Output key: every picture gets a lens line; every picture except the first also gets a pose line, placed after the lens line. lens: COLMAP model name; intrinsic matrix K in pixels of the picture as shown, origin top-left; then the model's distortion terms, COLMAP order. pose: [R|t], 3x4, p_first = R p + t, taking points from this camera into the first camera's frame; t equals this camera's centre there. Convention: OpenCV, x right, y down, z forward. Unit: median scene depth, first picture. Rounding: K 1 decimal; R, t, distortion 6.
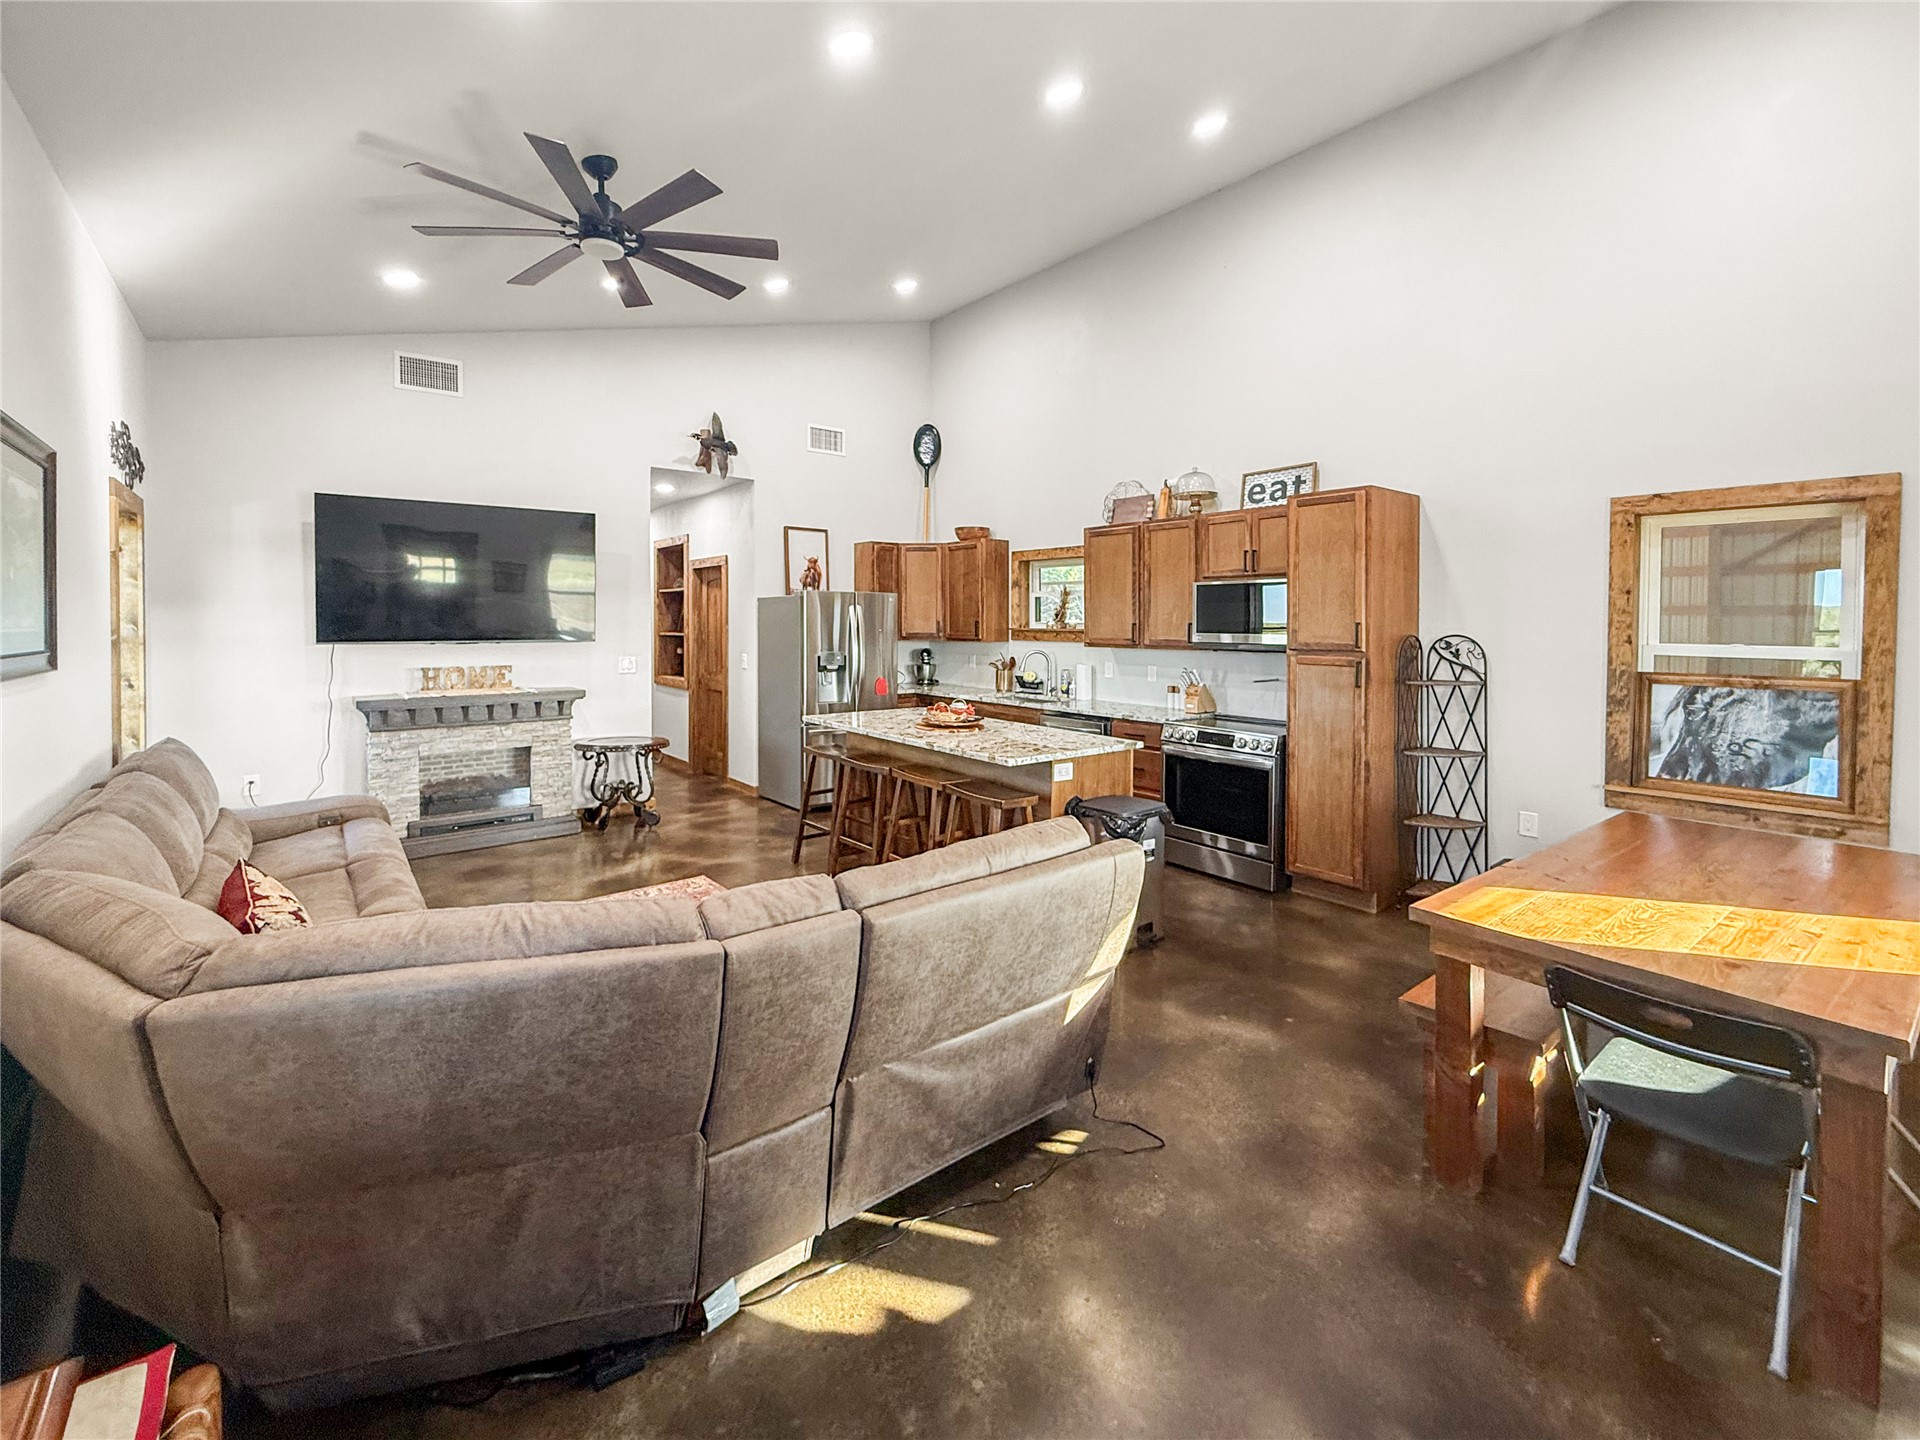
lens RADIAL K [[776.8, 0, 914.9], [0, 776.8, 651.9], [0, 0, 1]] dist [-0.000407, 0.000236]
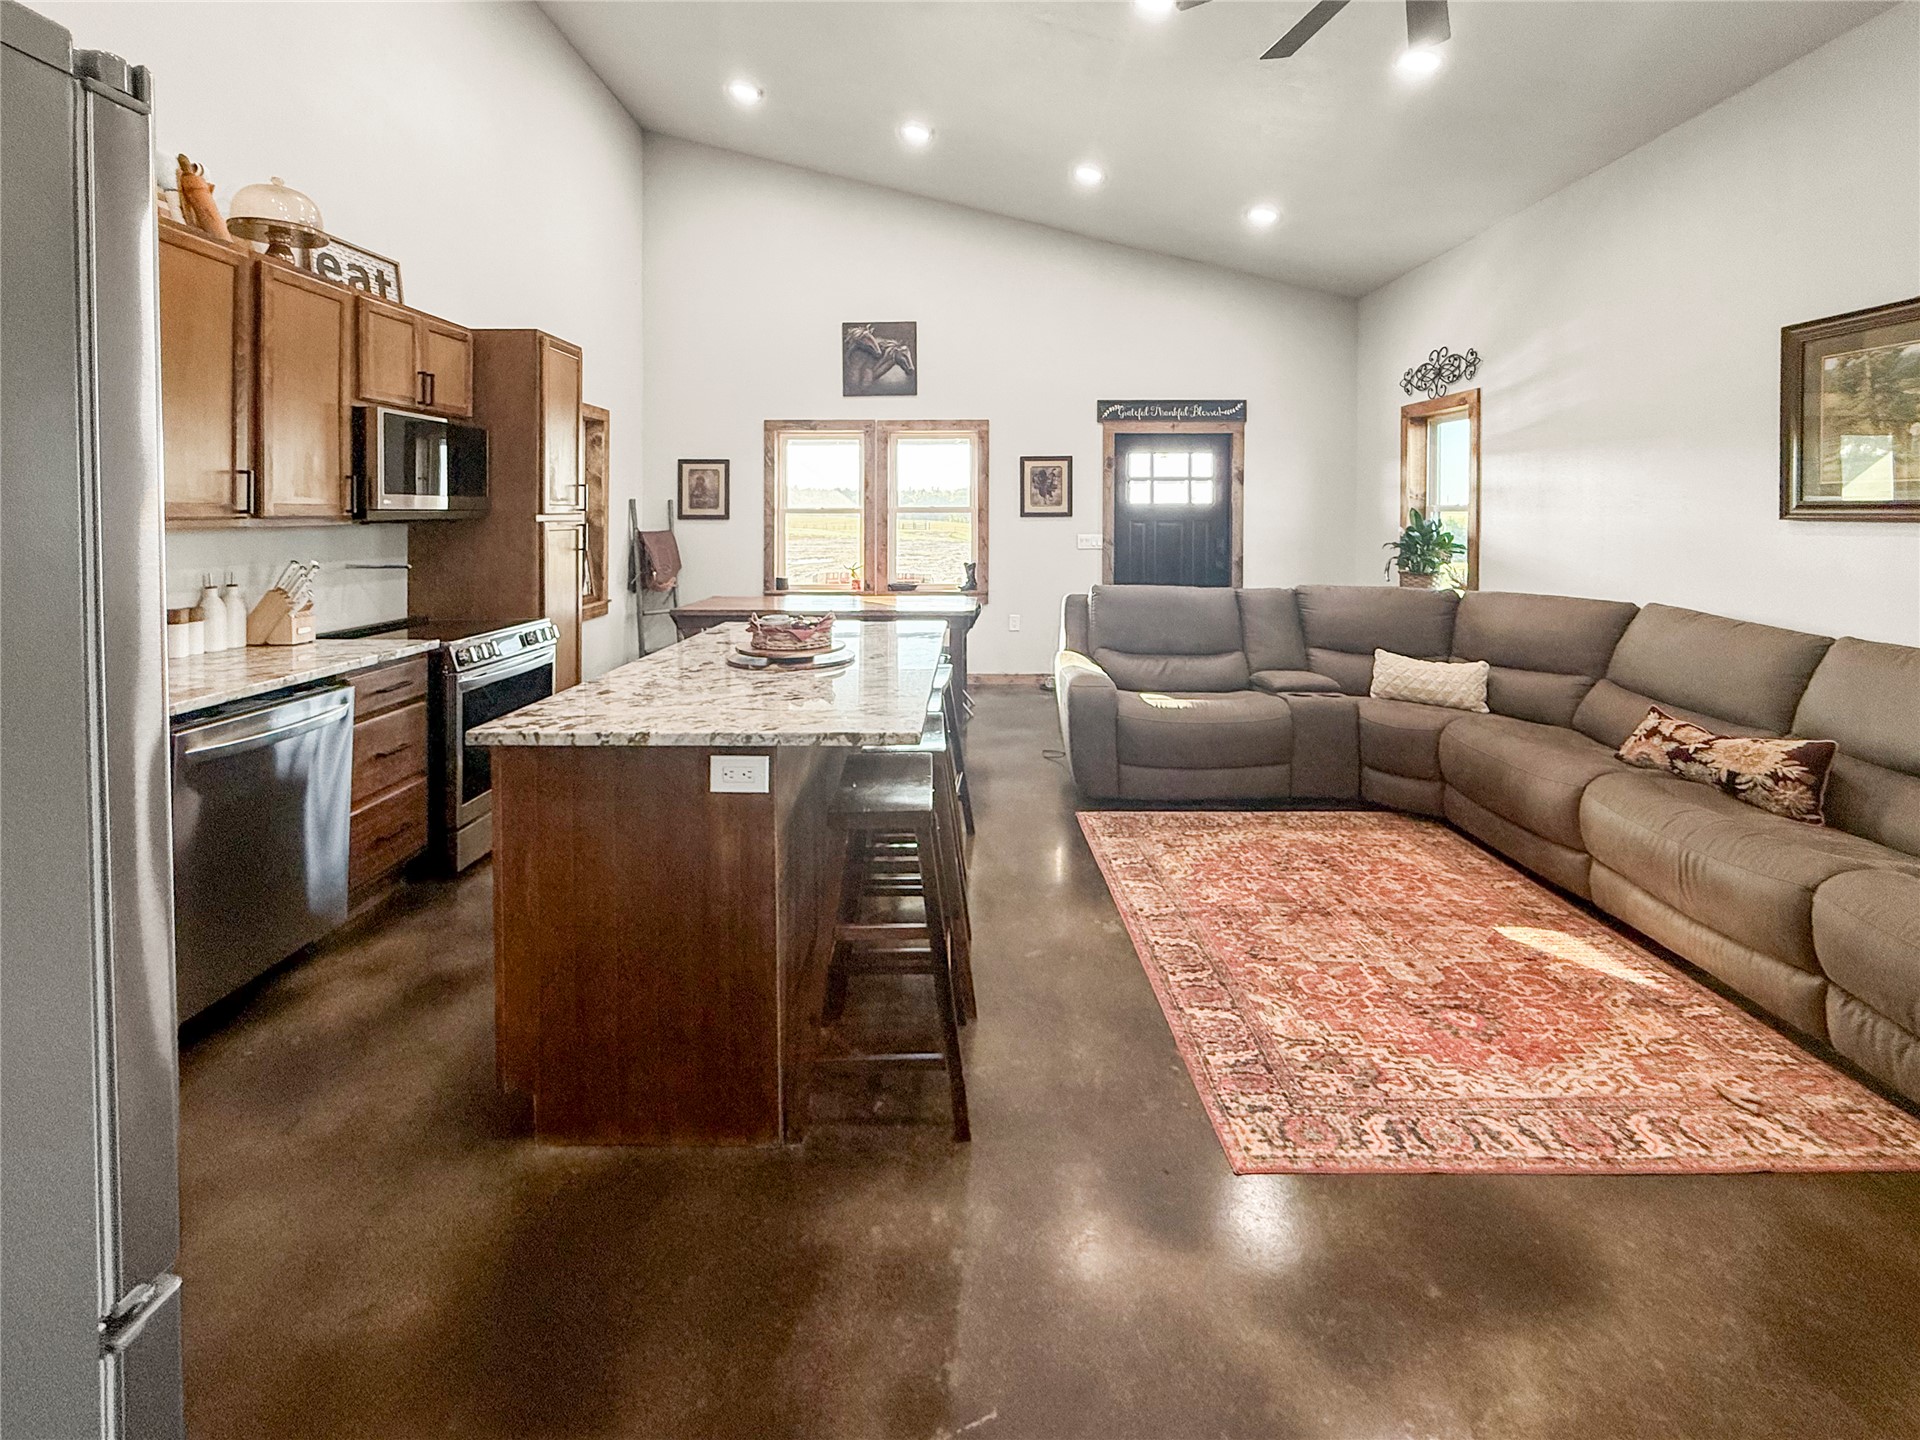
lens RADIAL K [[840.6, 0, 944.8], [0, 840.6, 524.4], [0, 0, 1]] dist [-0.002710, -0.000366]
pose [[-0.779174, -0.014327, 0.626644, -0.332921], [0.019783, 0.998679, 0.047431, -0.020738], [-0.626495, 0.049353, -0.777861, 1.115052]]
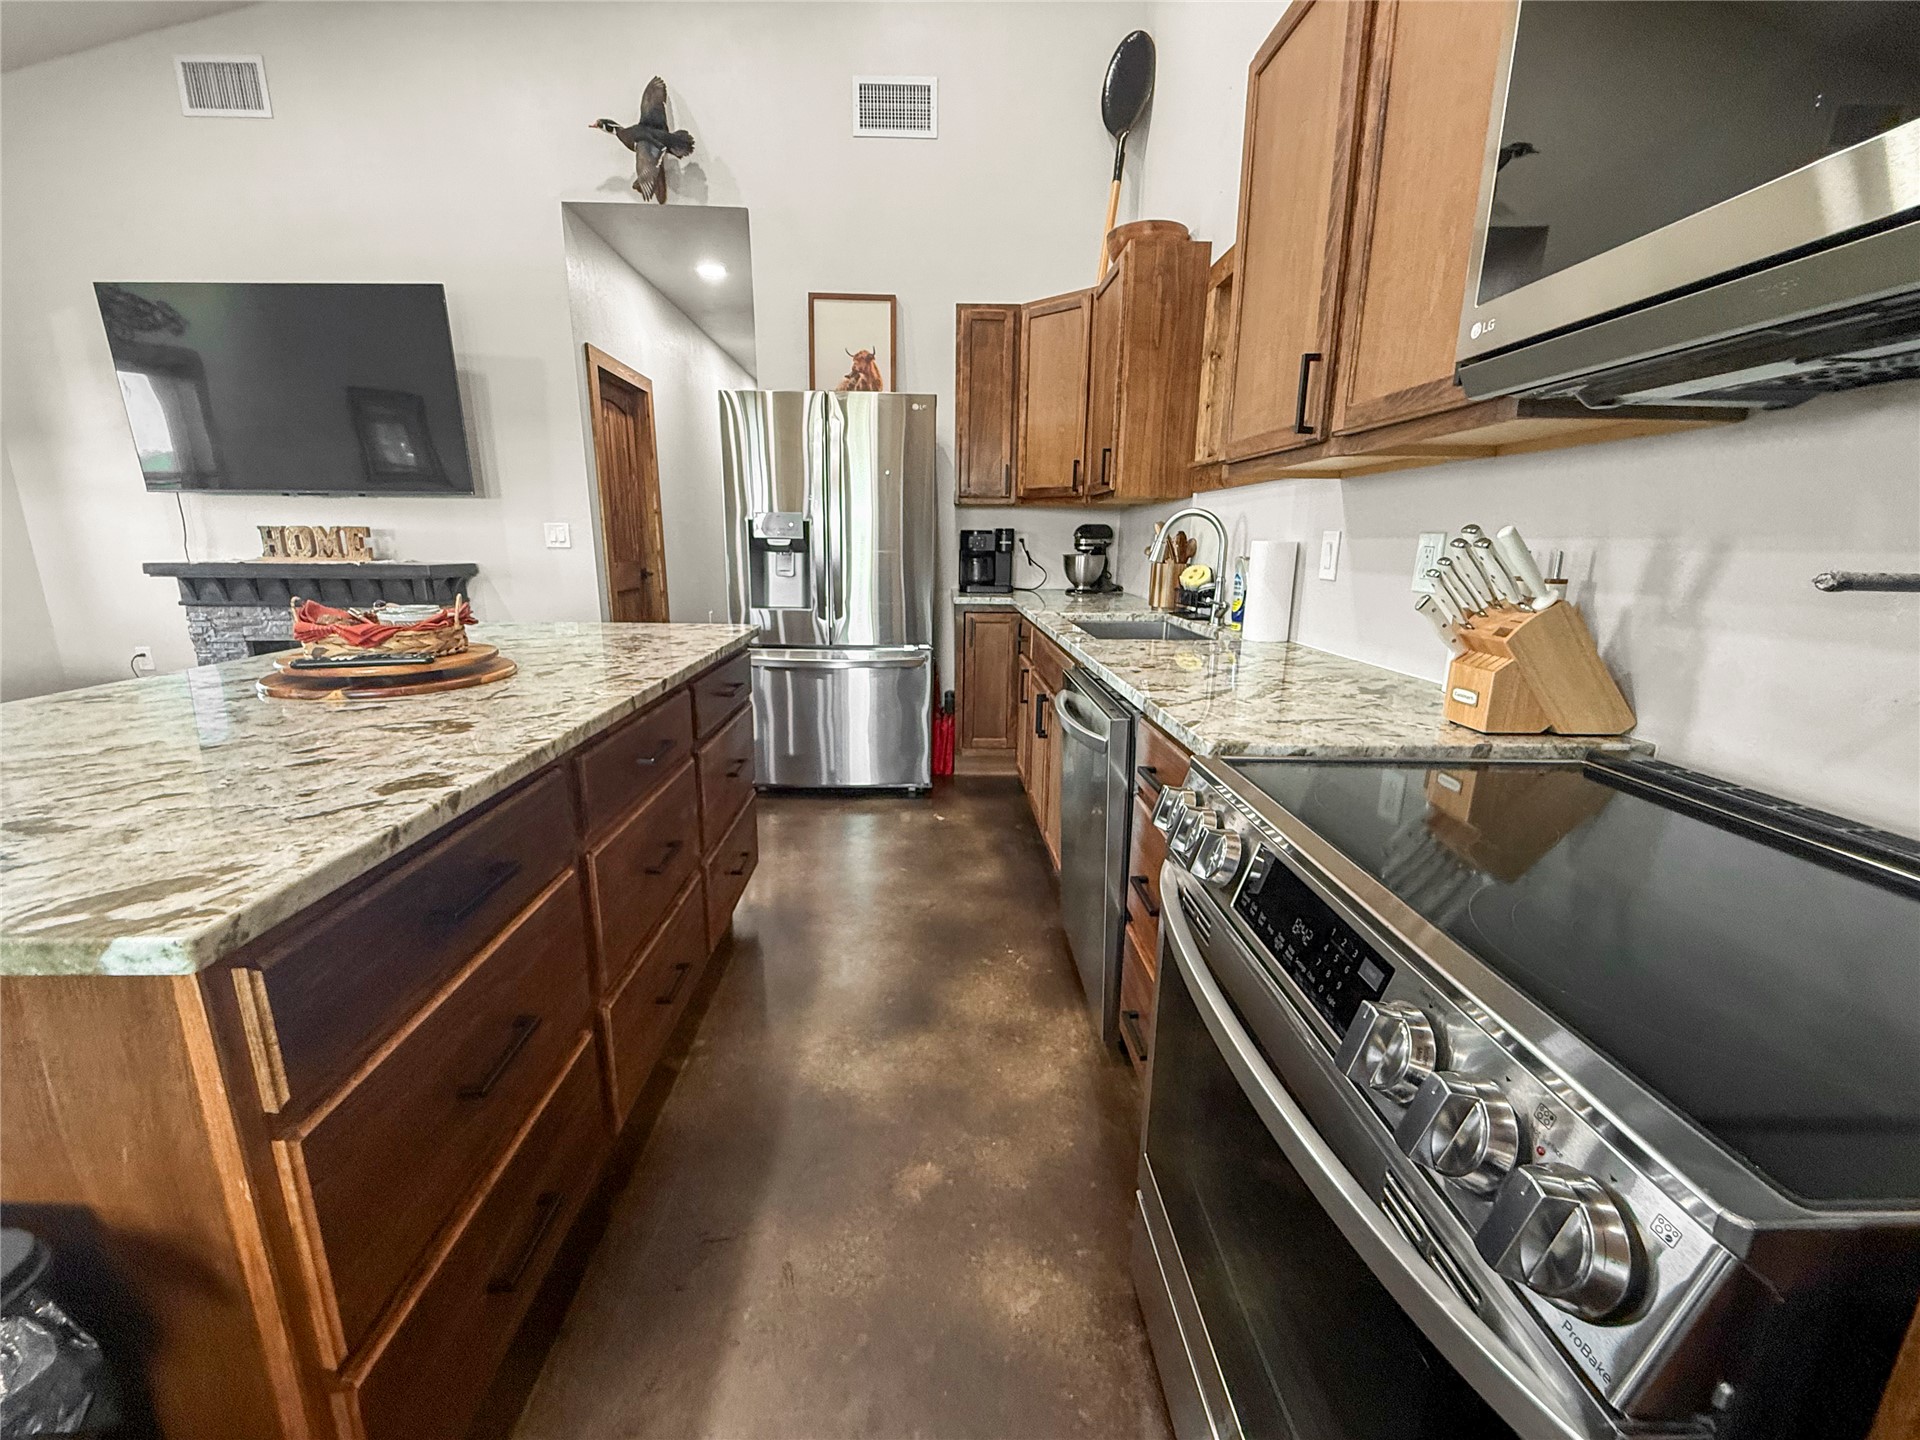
lens RADIAL K [[776.8, 0, 967.3], [0, 776.8, 718.4], [0, 0, 1]] dist [-0.000407, 0.000236]
pose [[0.818741, 0.134541, -0.558177, 0.345836], [-0.031193, 0.981145, 0.190738, 0.035879], [0.573314, -0.138754, 0.807501, 0.697887]]
